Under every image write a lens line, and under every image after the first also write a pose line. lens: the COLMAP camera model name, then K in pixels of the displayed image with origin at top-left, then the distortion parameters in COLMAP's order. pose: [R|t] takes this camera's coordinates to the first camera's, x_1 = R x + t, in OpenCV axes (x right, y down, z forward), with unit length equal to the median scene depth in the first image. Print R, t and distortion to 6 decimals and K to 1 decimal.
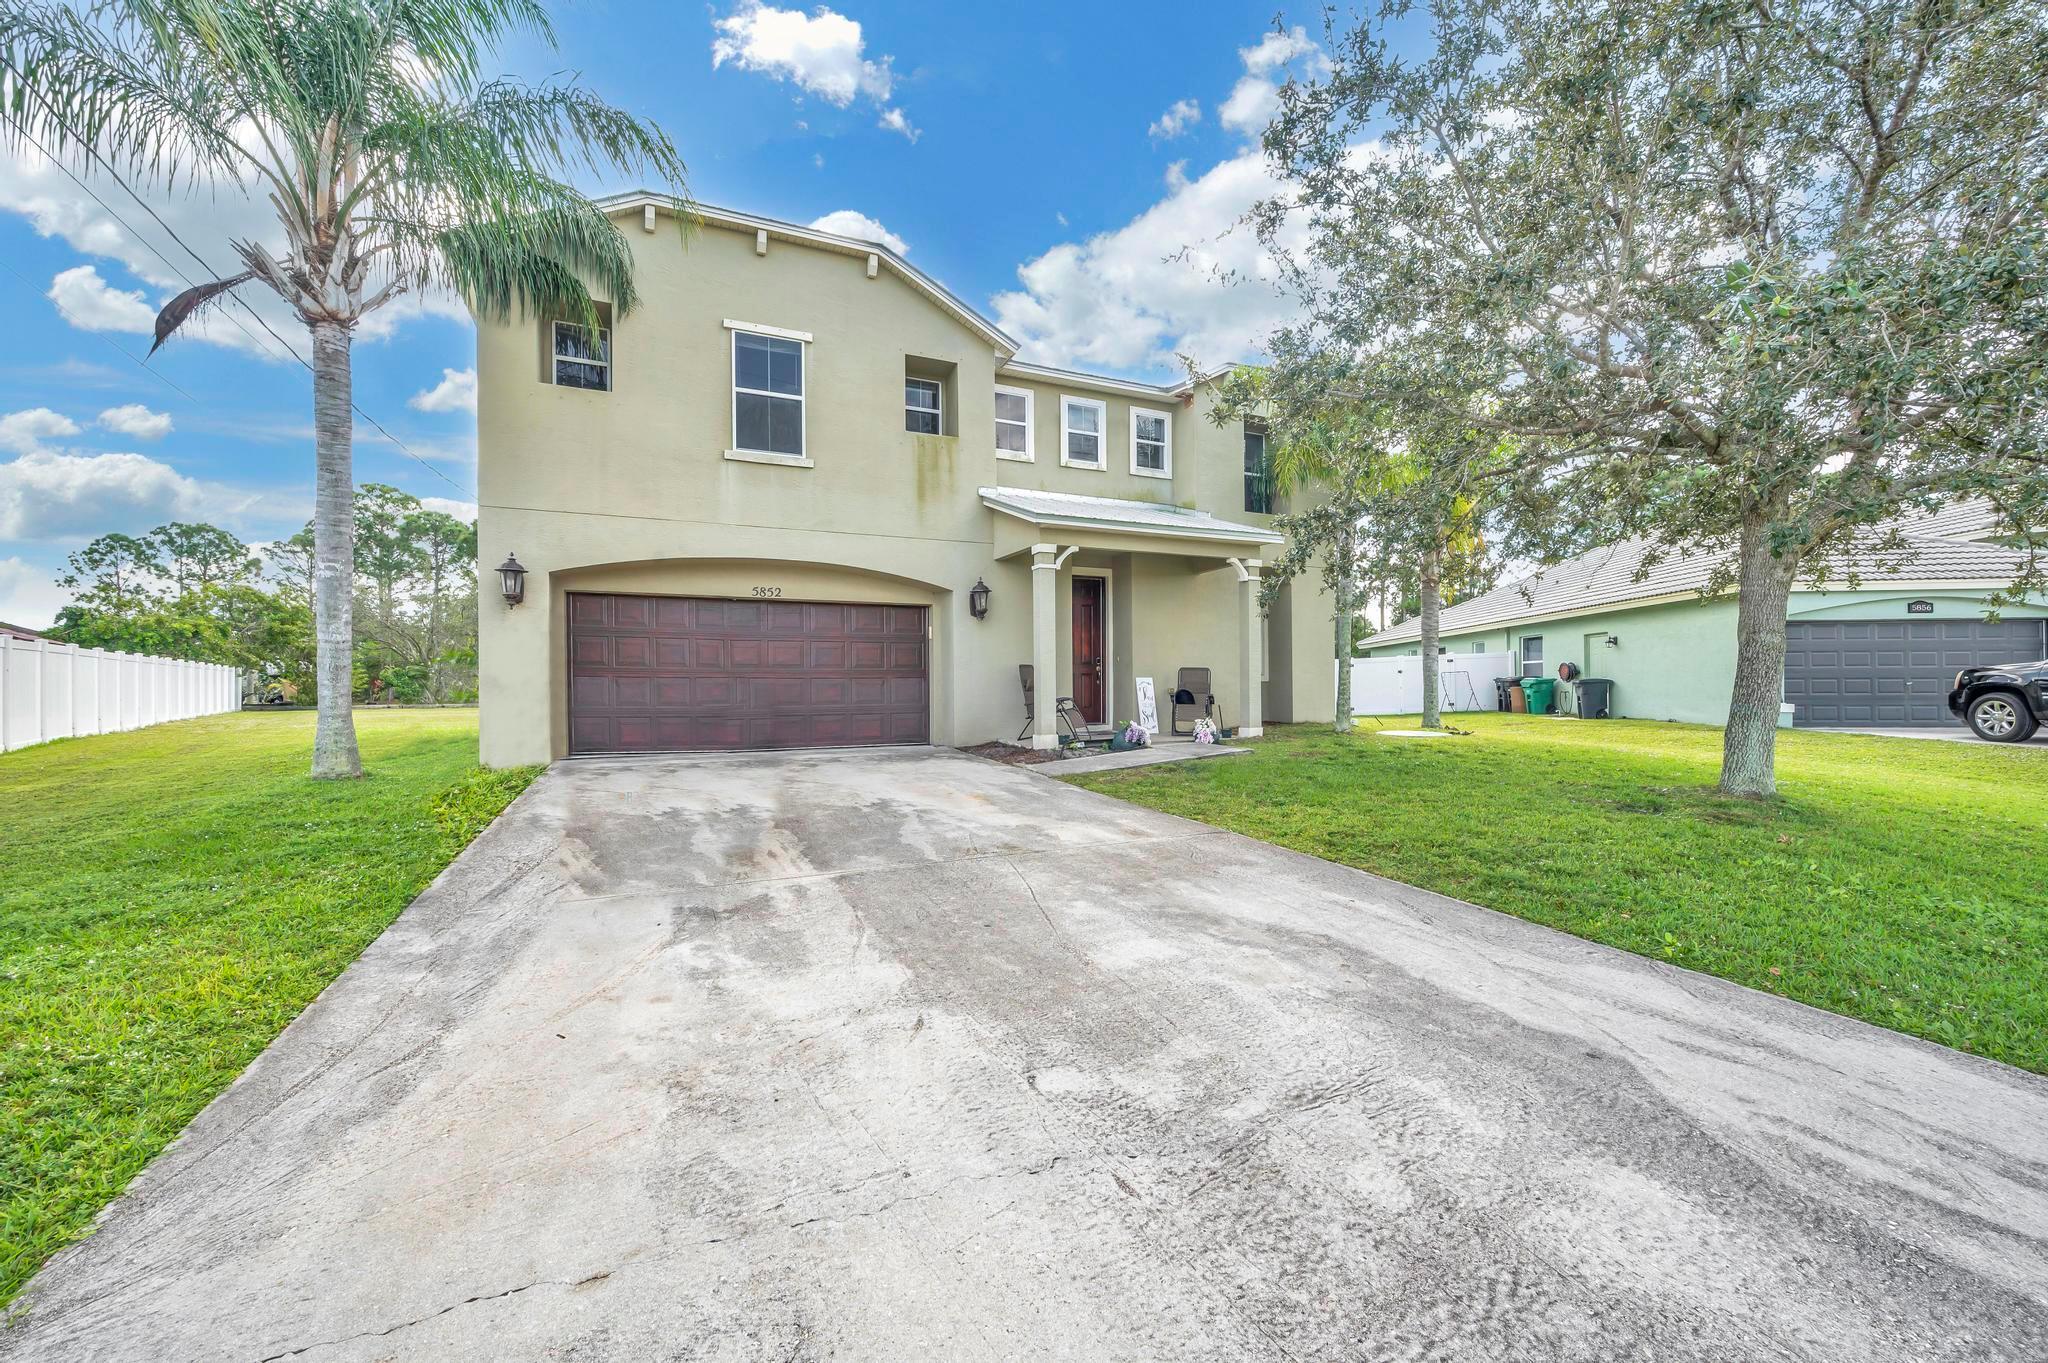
lens RADIAL K [[796.6, 0, 1024.0], [0, 796.6, 681.5], [0, 0, 1]] dist [-0.002730, -0.000468]
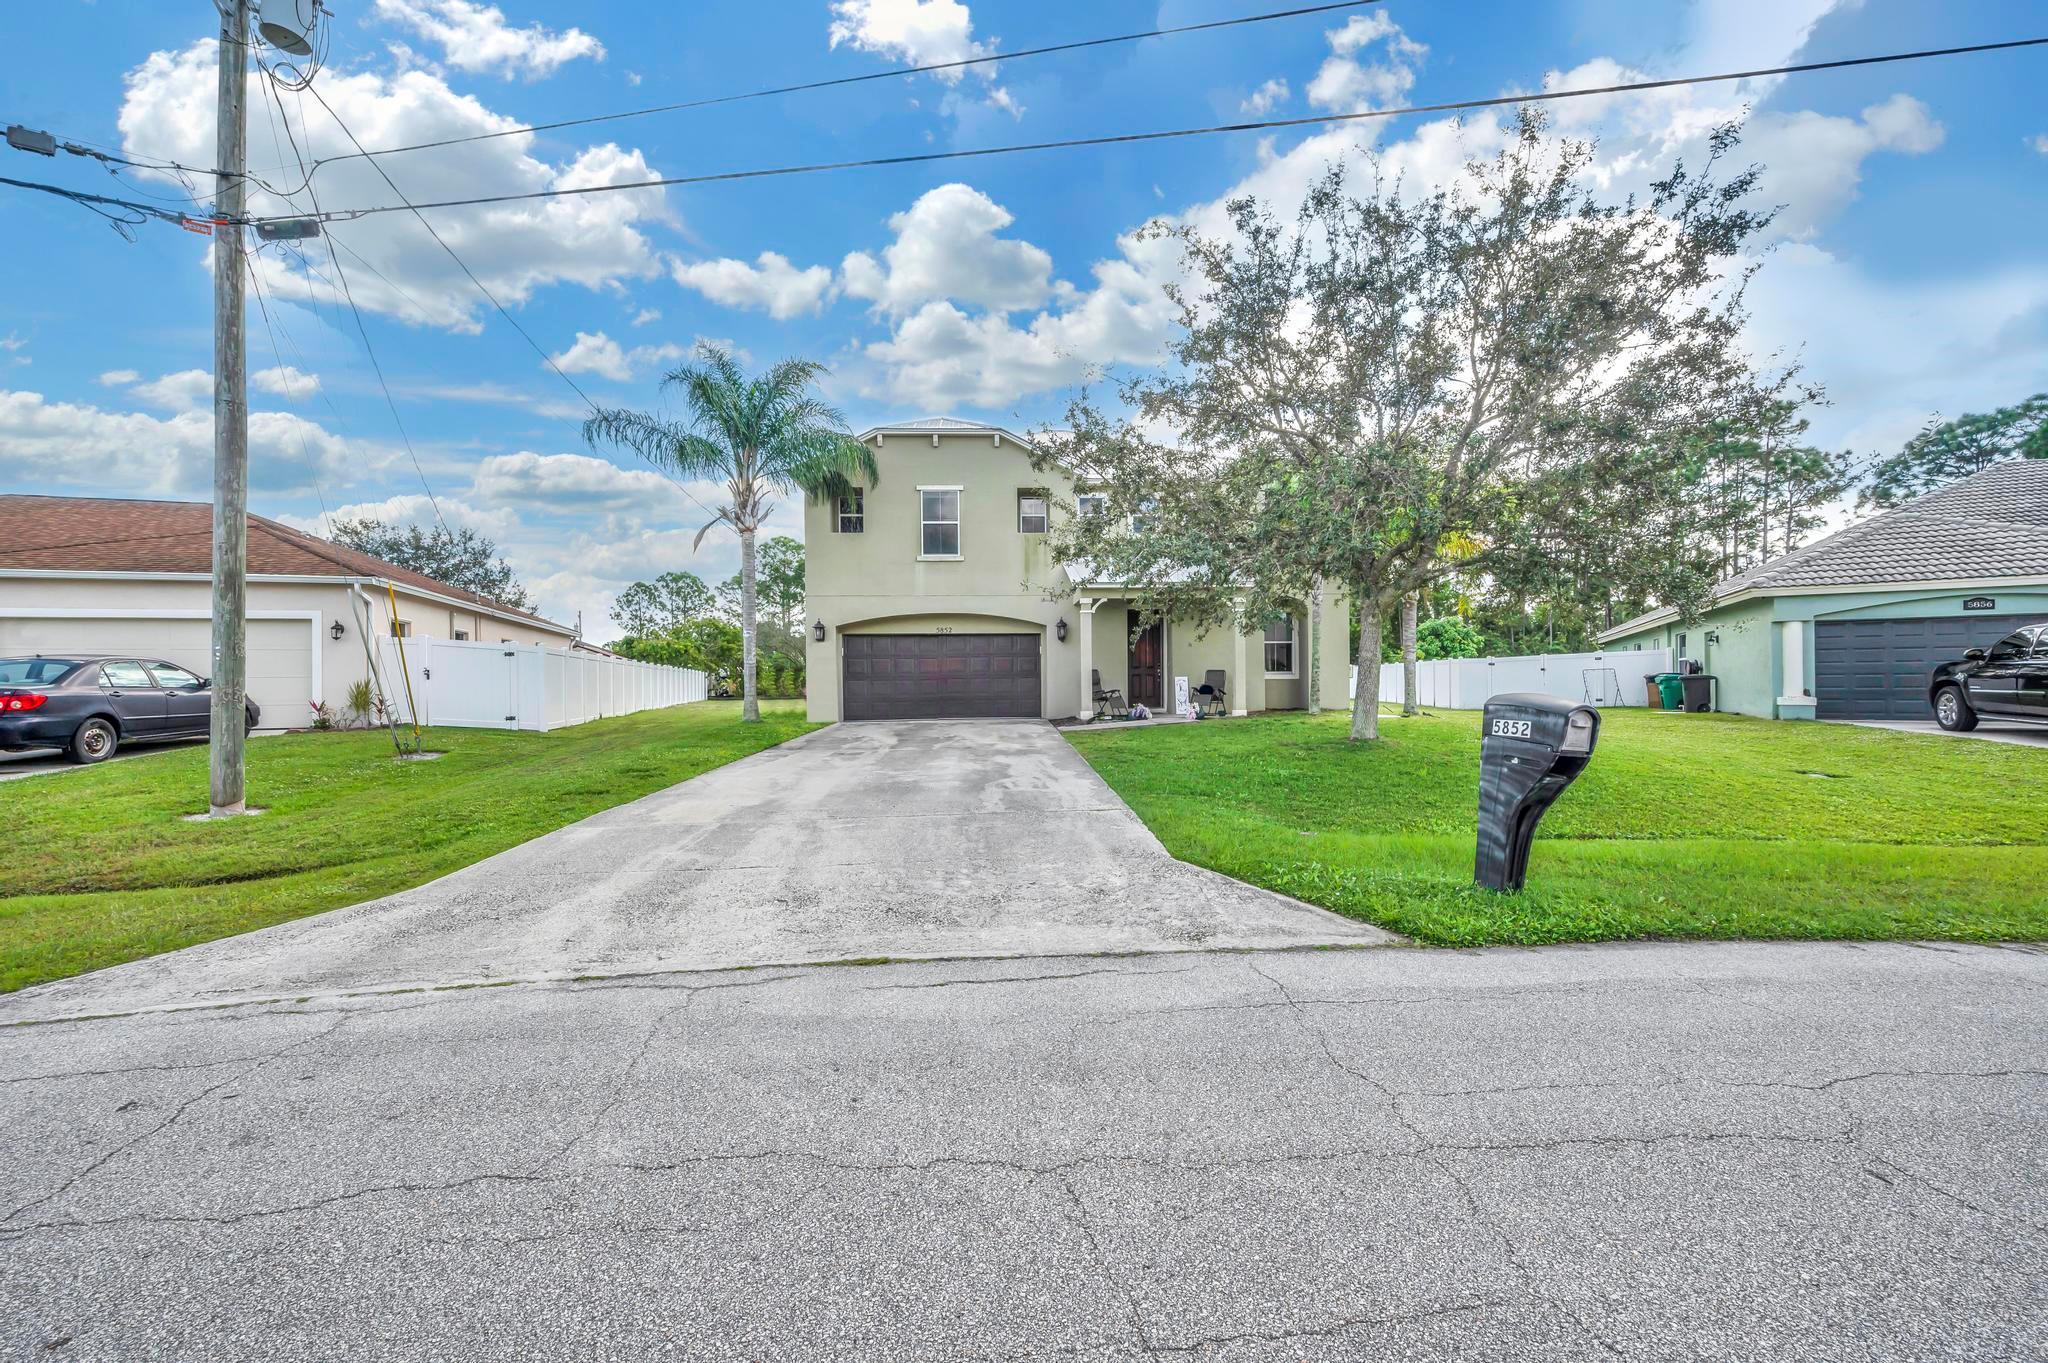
lens RADIAL K [[796.6, 0, 1024.0], [0, 796.6, 681.5], [0, 0, 1]] dist [-0.002730, -0.000468]
pose [[0.923726, -0.002769, -0.383045, 0.454083], [0.003831, 0.999991, 0.002011, -0.000410], [0.383036, -0.003325, 0.923728, -0.501321]]
